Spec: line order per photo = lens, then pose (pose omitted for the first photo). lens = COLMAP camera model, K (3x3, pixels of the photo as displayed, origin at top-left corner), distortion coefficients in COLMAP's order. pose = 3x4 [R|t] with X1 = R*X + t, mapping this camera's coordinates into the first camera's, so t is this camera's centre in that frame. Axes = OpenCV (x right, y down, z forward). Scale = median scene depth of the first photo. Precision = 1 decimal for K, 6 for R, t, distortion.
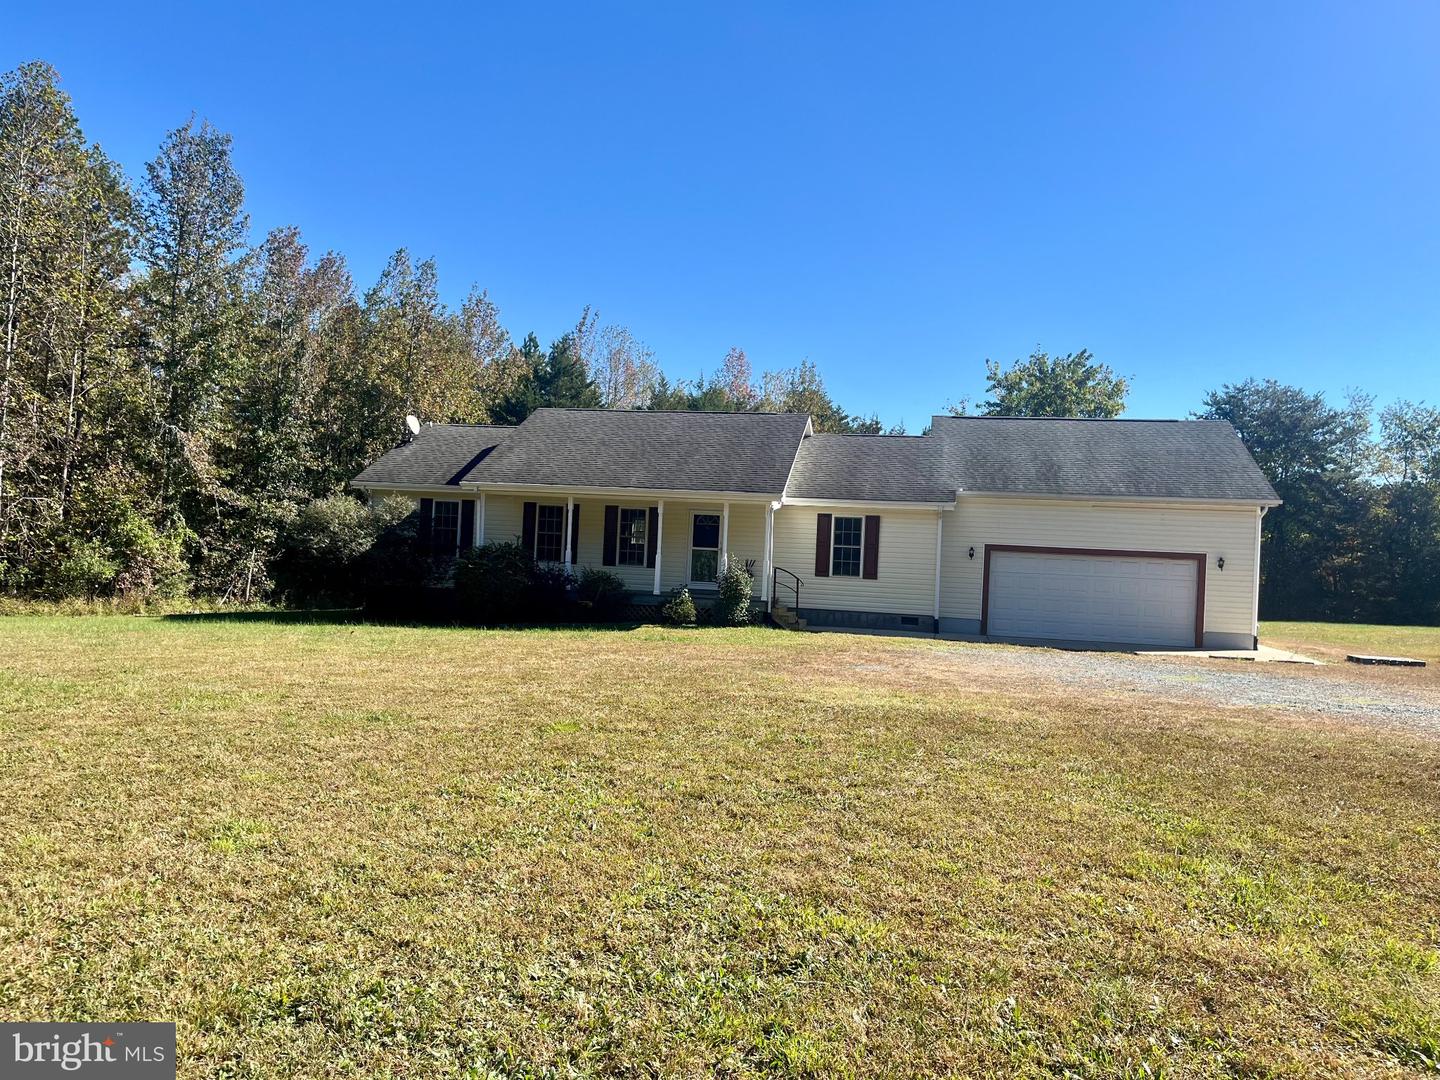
lens RADIAL K [[1090.0, 0, 718.7], [0, 1090.0, 549.6], [0, 0, 1]] dist [0.059748, -0.004188]
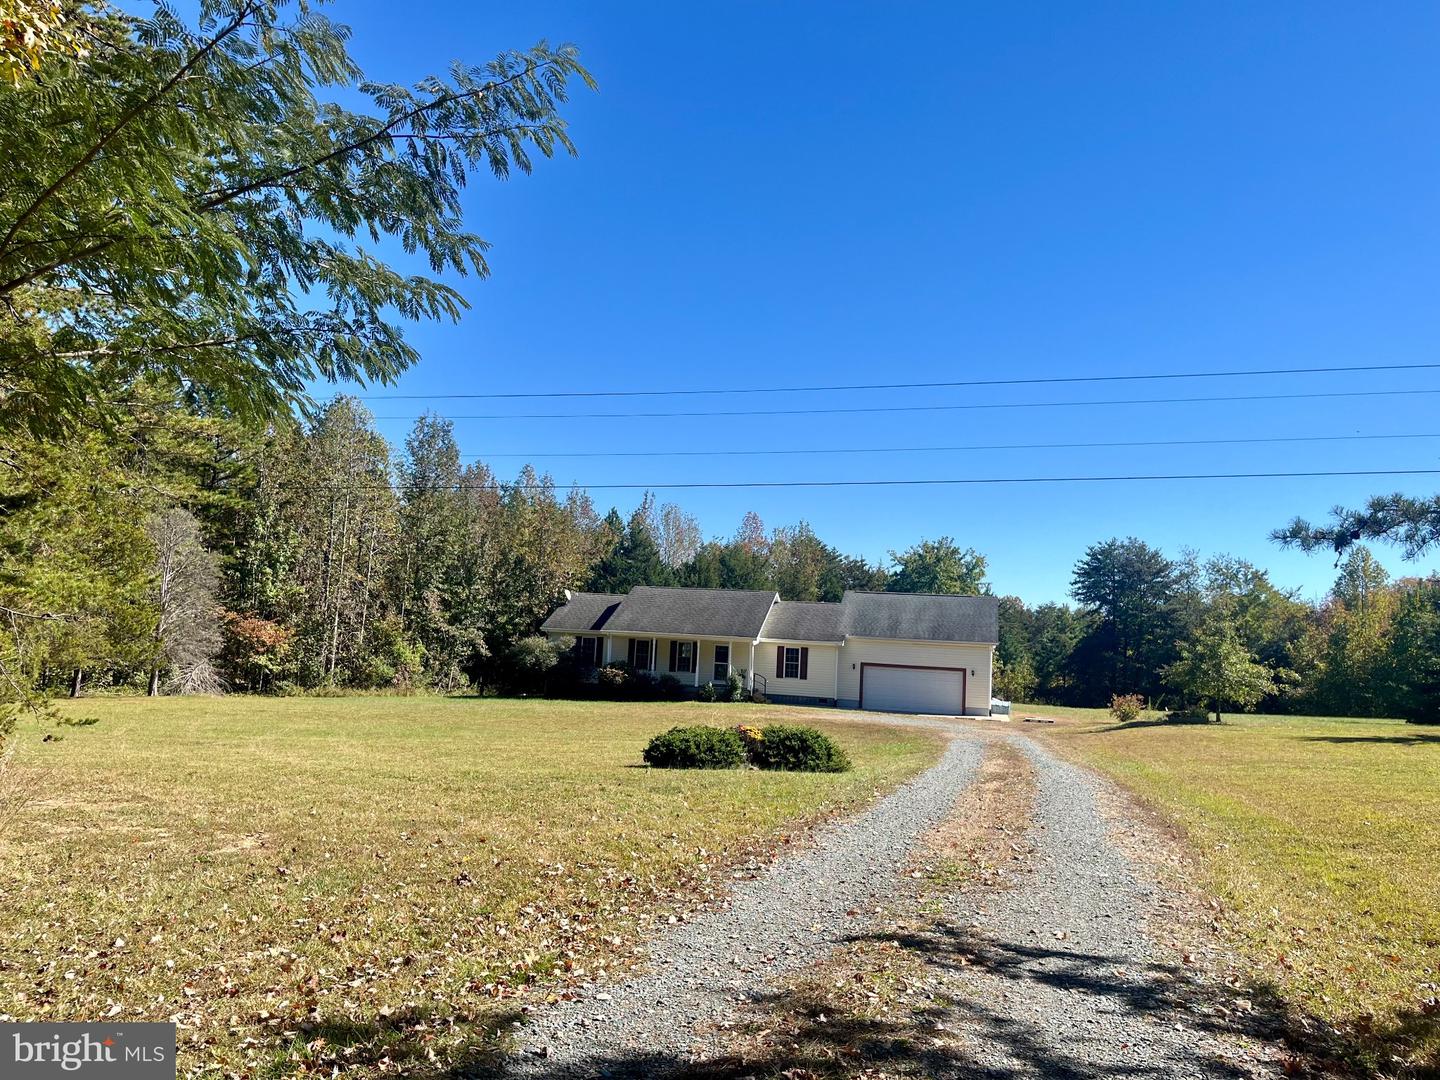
lens RADIAL K [[1090.0, 0, 719.4], [0, 1090.0, 535.6], [0, 0, 1]] dist [0.059748, -0.004188]
pose [[0.999301, 0.000305, -0.037392, 0.058249], [-0.004011, 0.995073, -0.099064, -0.035256], [0.037177, 0.099145, 0.994378, -0.989412]]
